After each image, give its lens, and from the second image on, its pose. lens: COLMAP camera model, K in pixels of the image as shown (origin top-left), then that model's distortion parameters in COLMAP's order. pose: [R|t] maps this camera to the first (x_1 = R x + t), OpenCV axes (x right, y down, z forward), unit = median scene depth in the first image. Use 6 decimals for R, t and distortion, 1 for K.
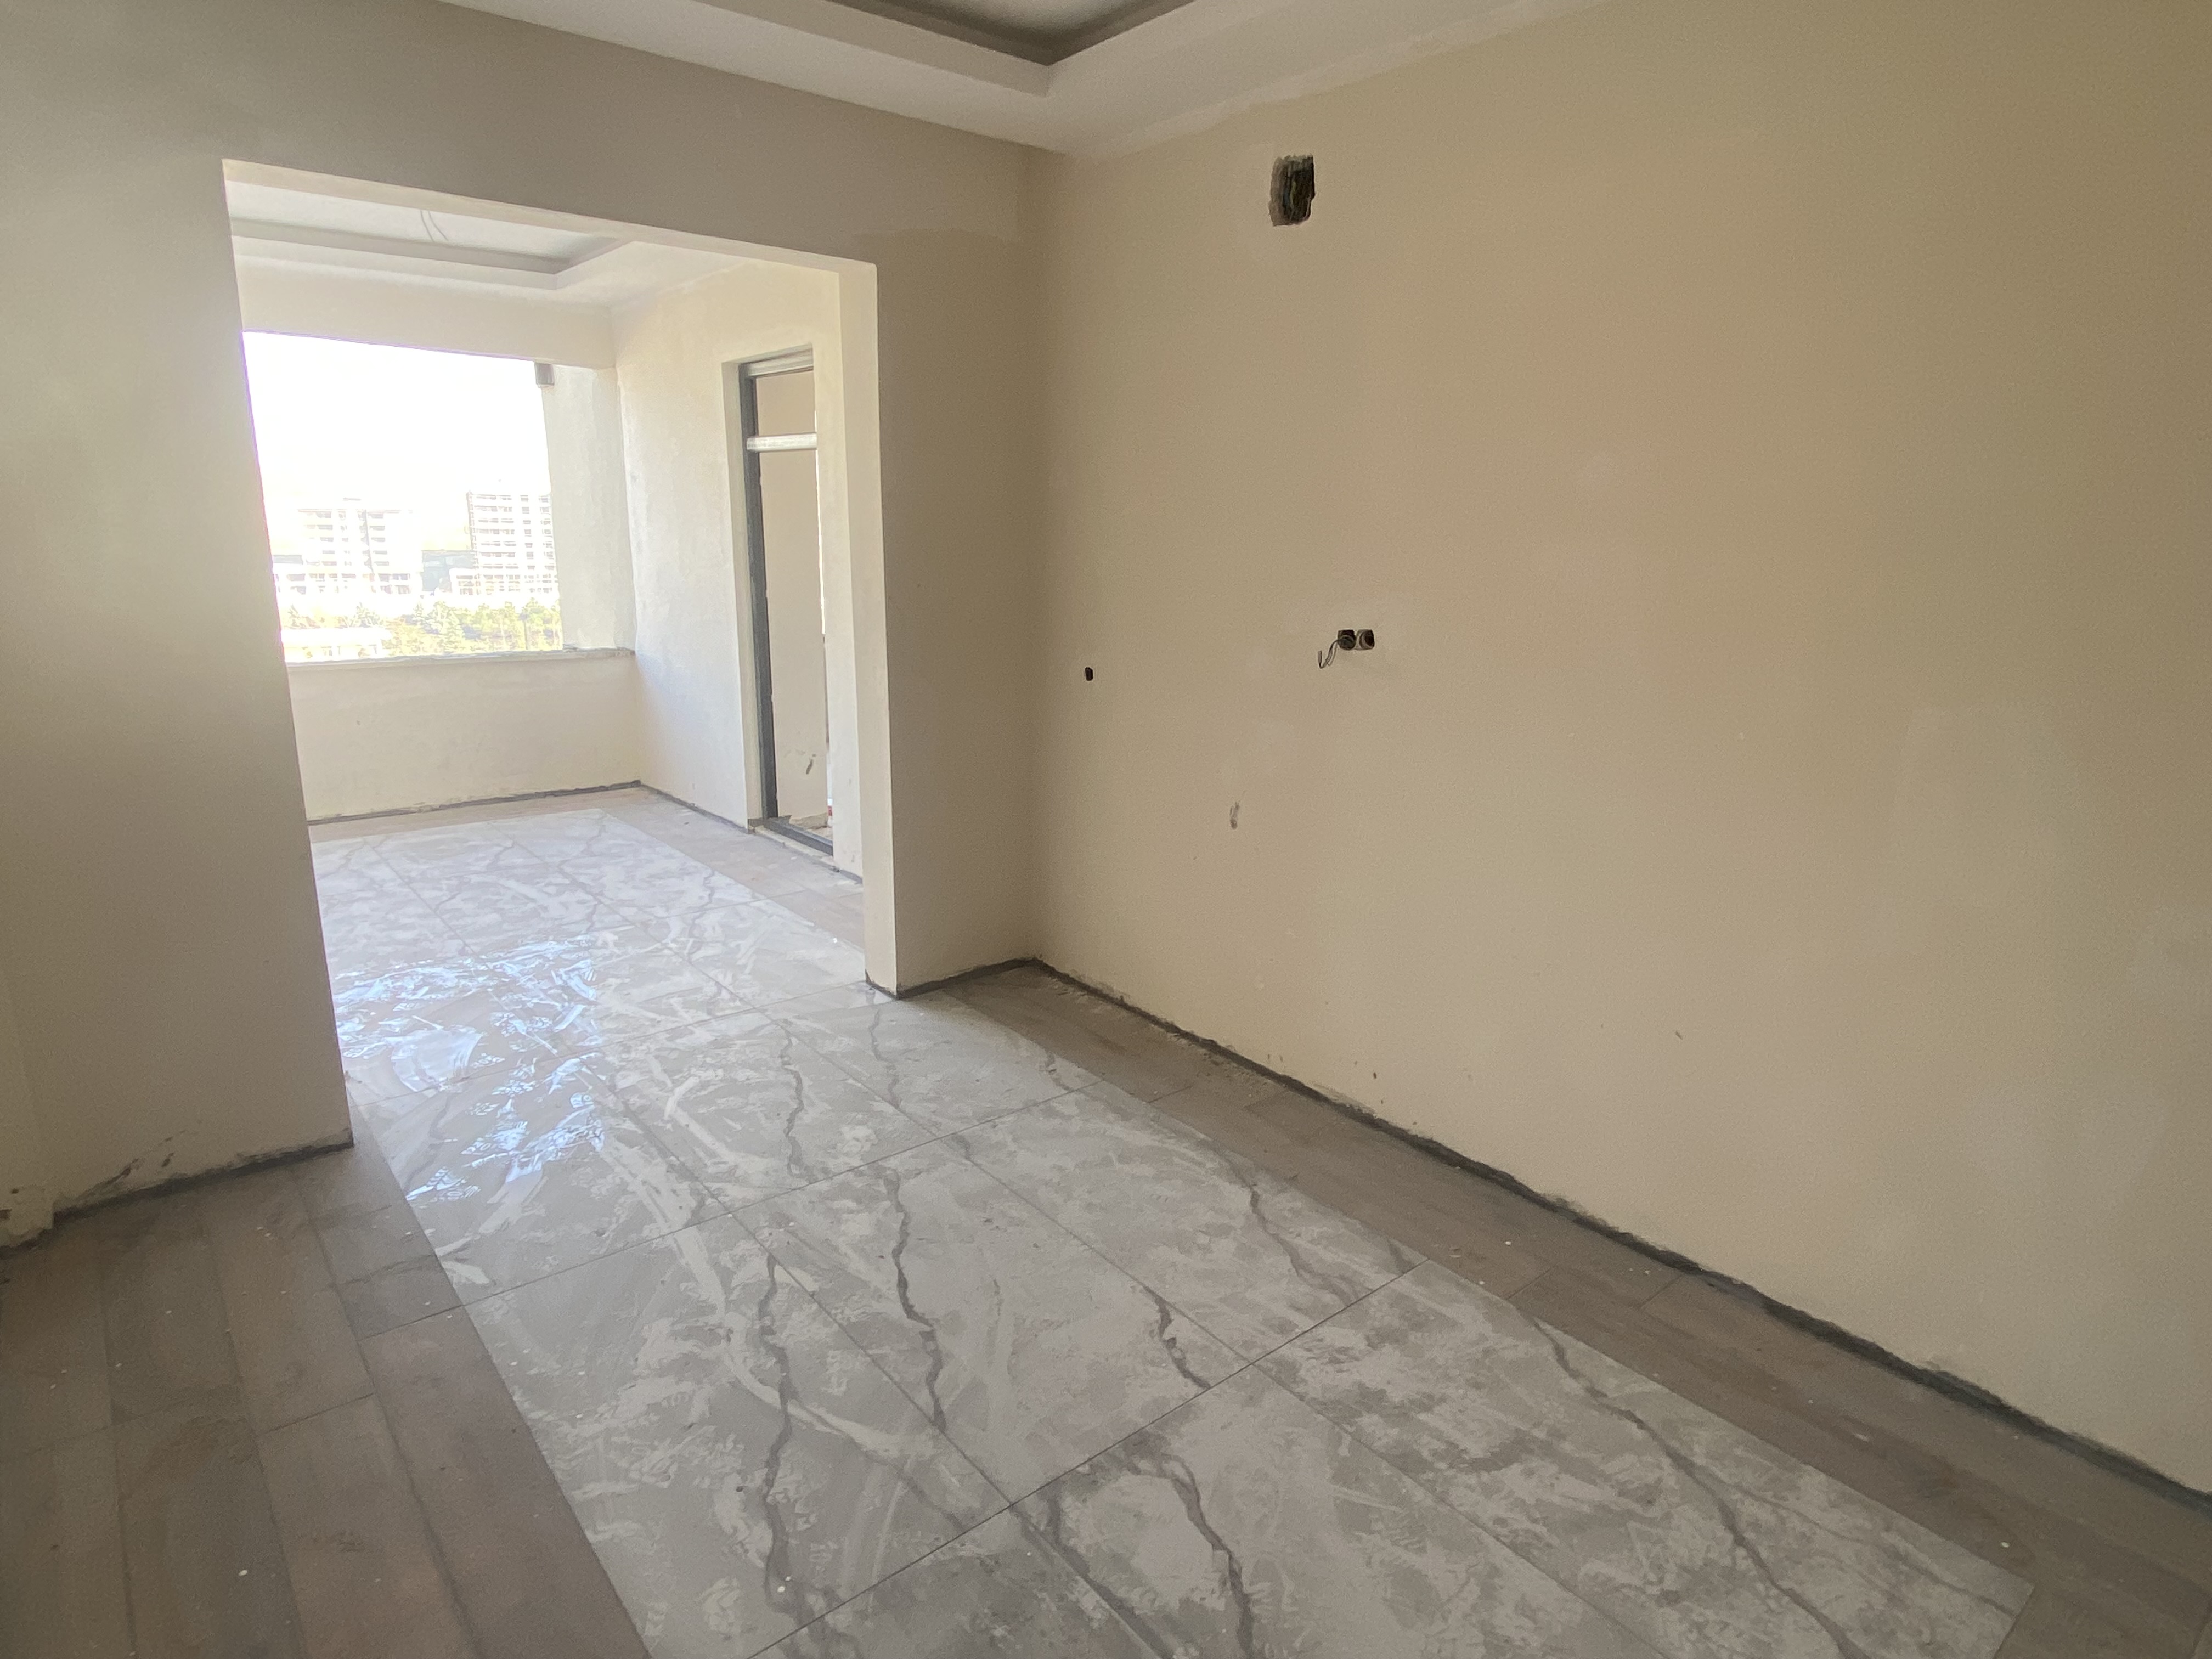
lens RADIAL K [[1212.9, 0, 1100.5], [0, 1212.9, 813.8], [0, 0, 1]] dist [0.088678, -0.102512]
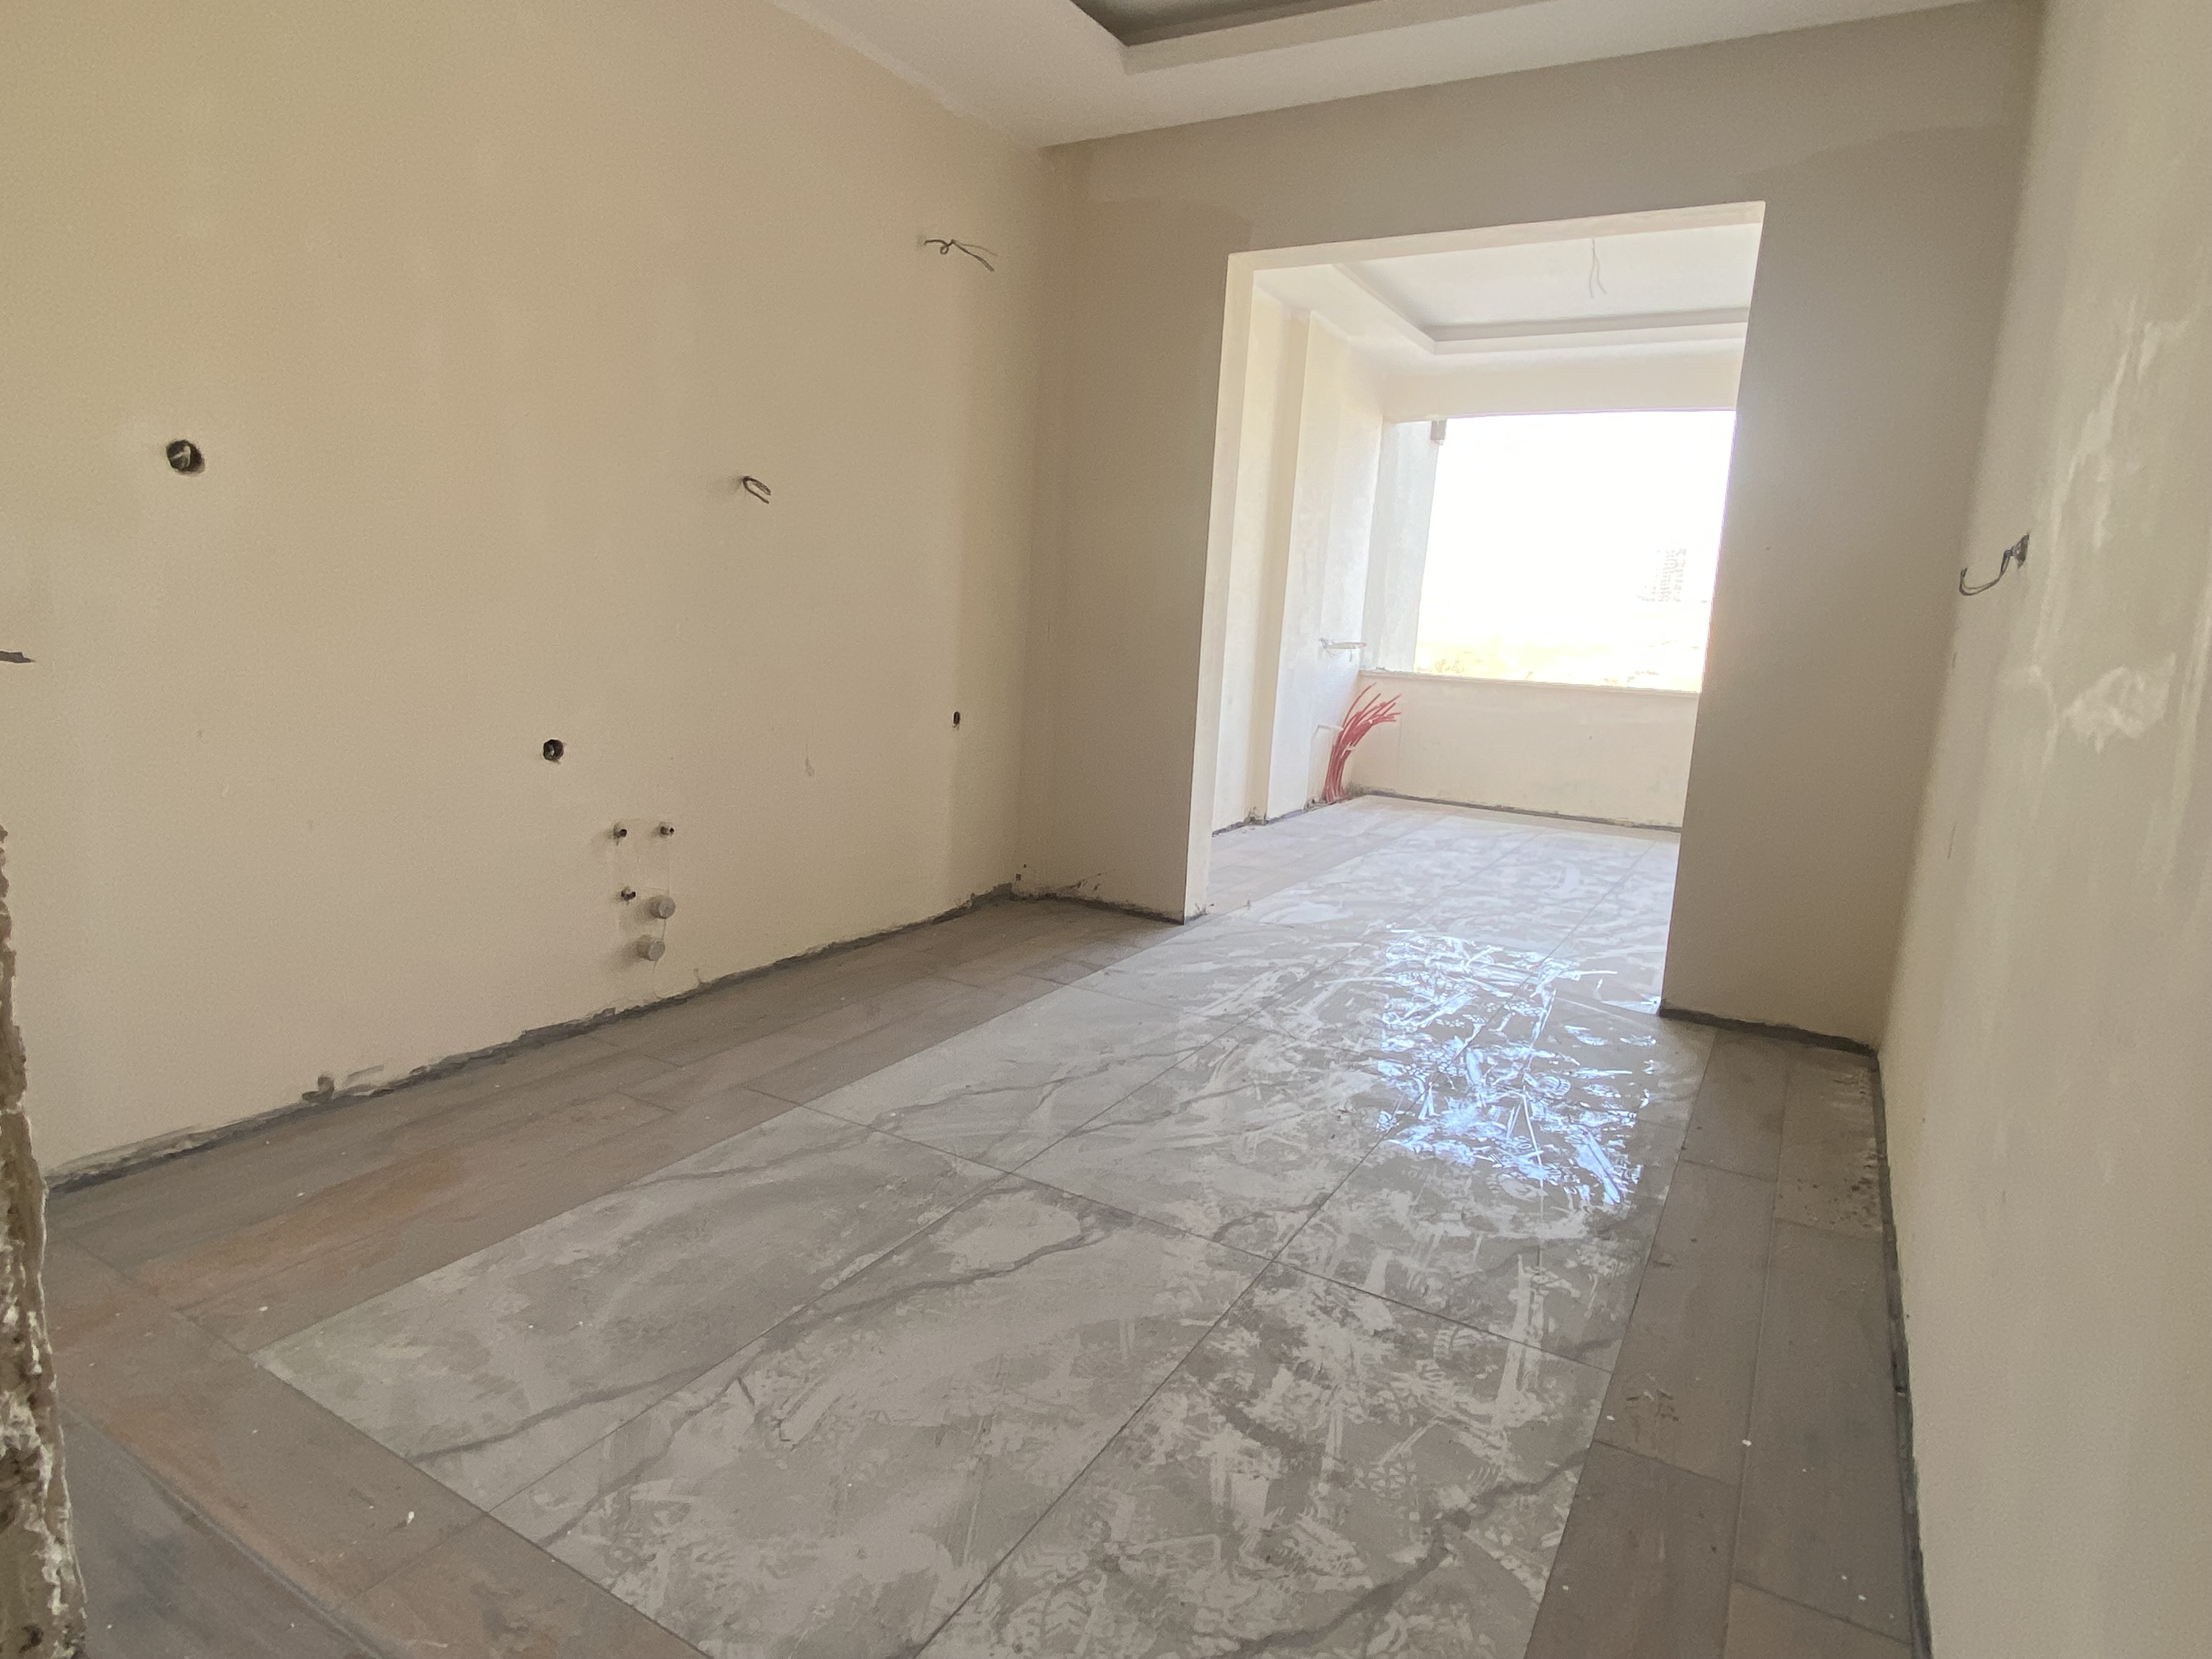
lens RADIAL K [[1212.9, 0, 1100.5], [0, 1212.9, 813.8], [0, 0, 1]] dist [0.088678, -0.102512]
pose [[0.353329, 0.159853, -0.921740, 0.753904], [-0.257864, 0.963764, 0.068294, 0.085203], [0.899258, 0.213554, 0.381747, 0.406936]]
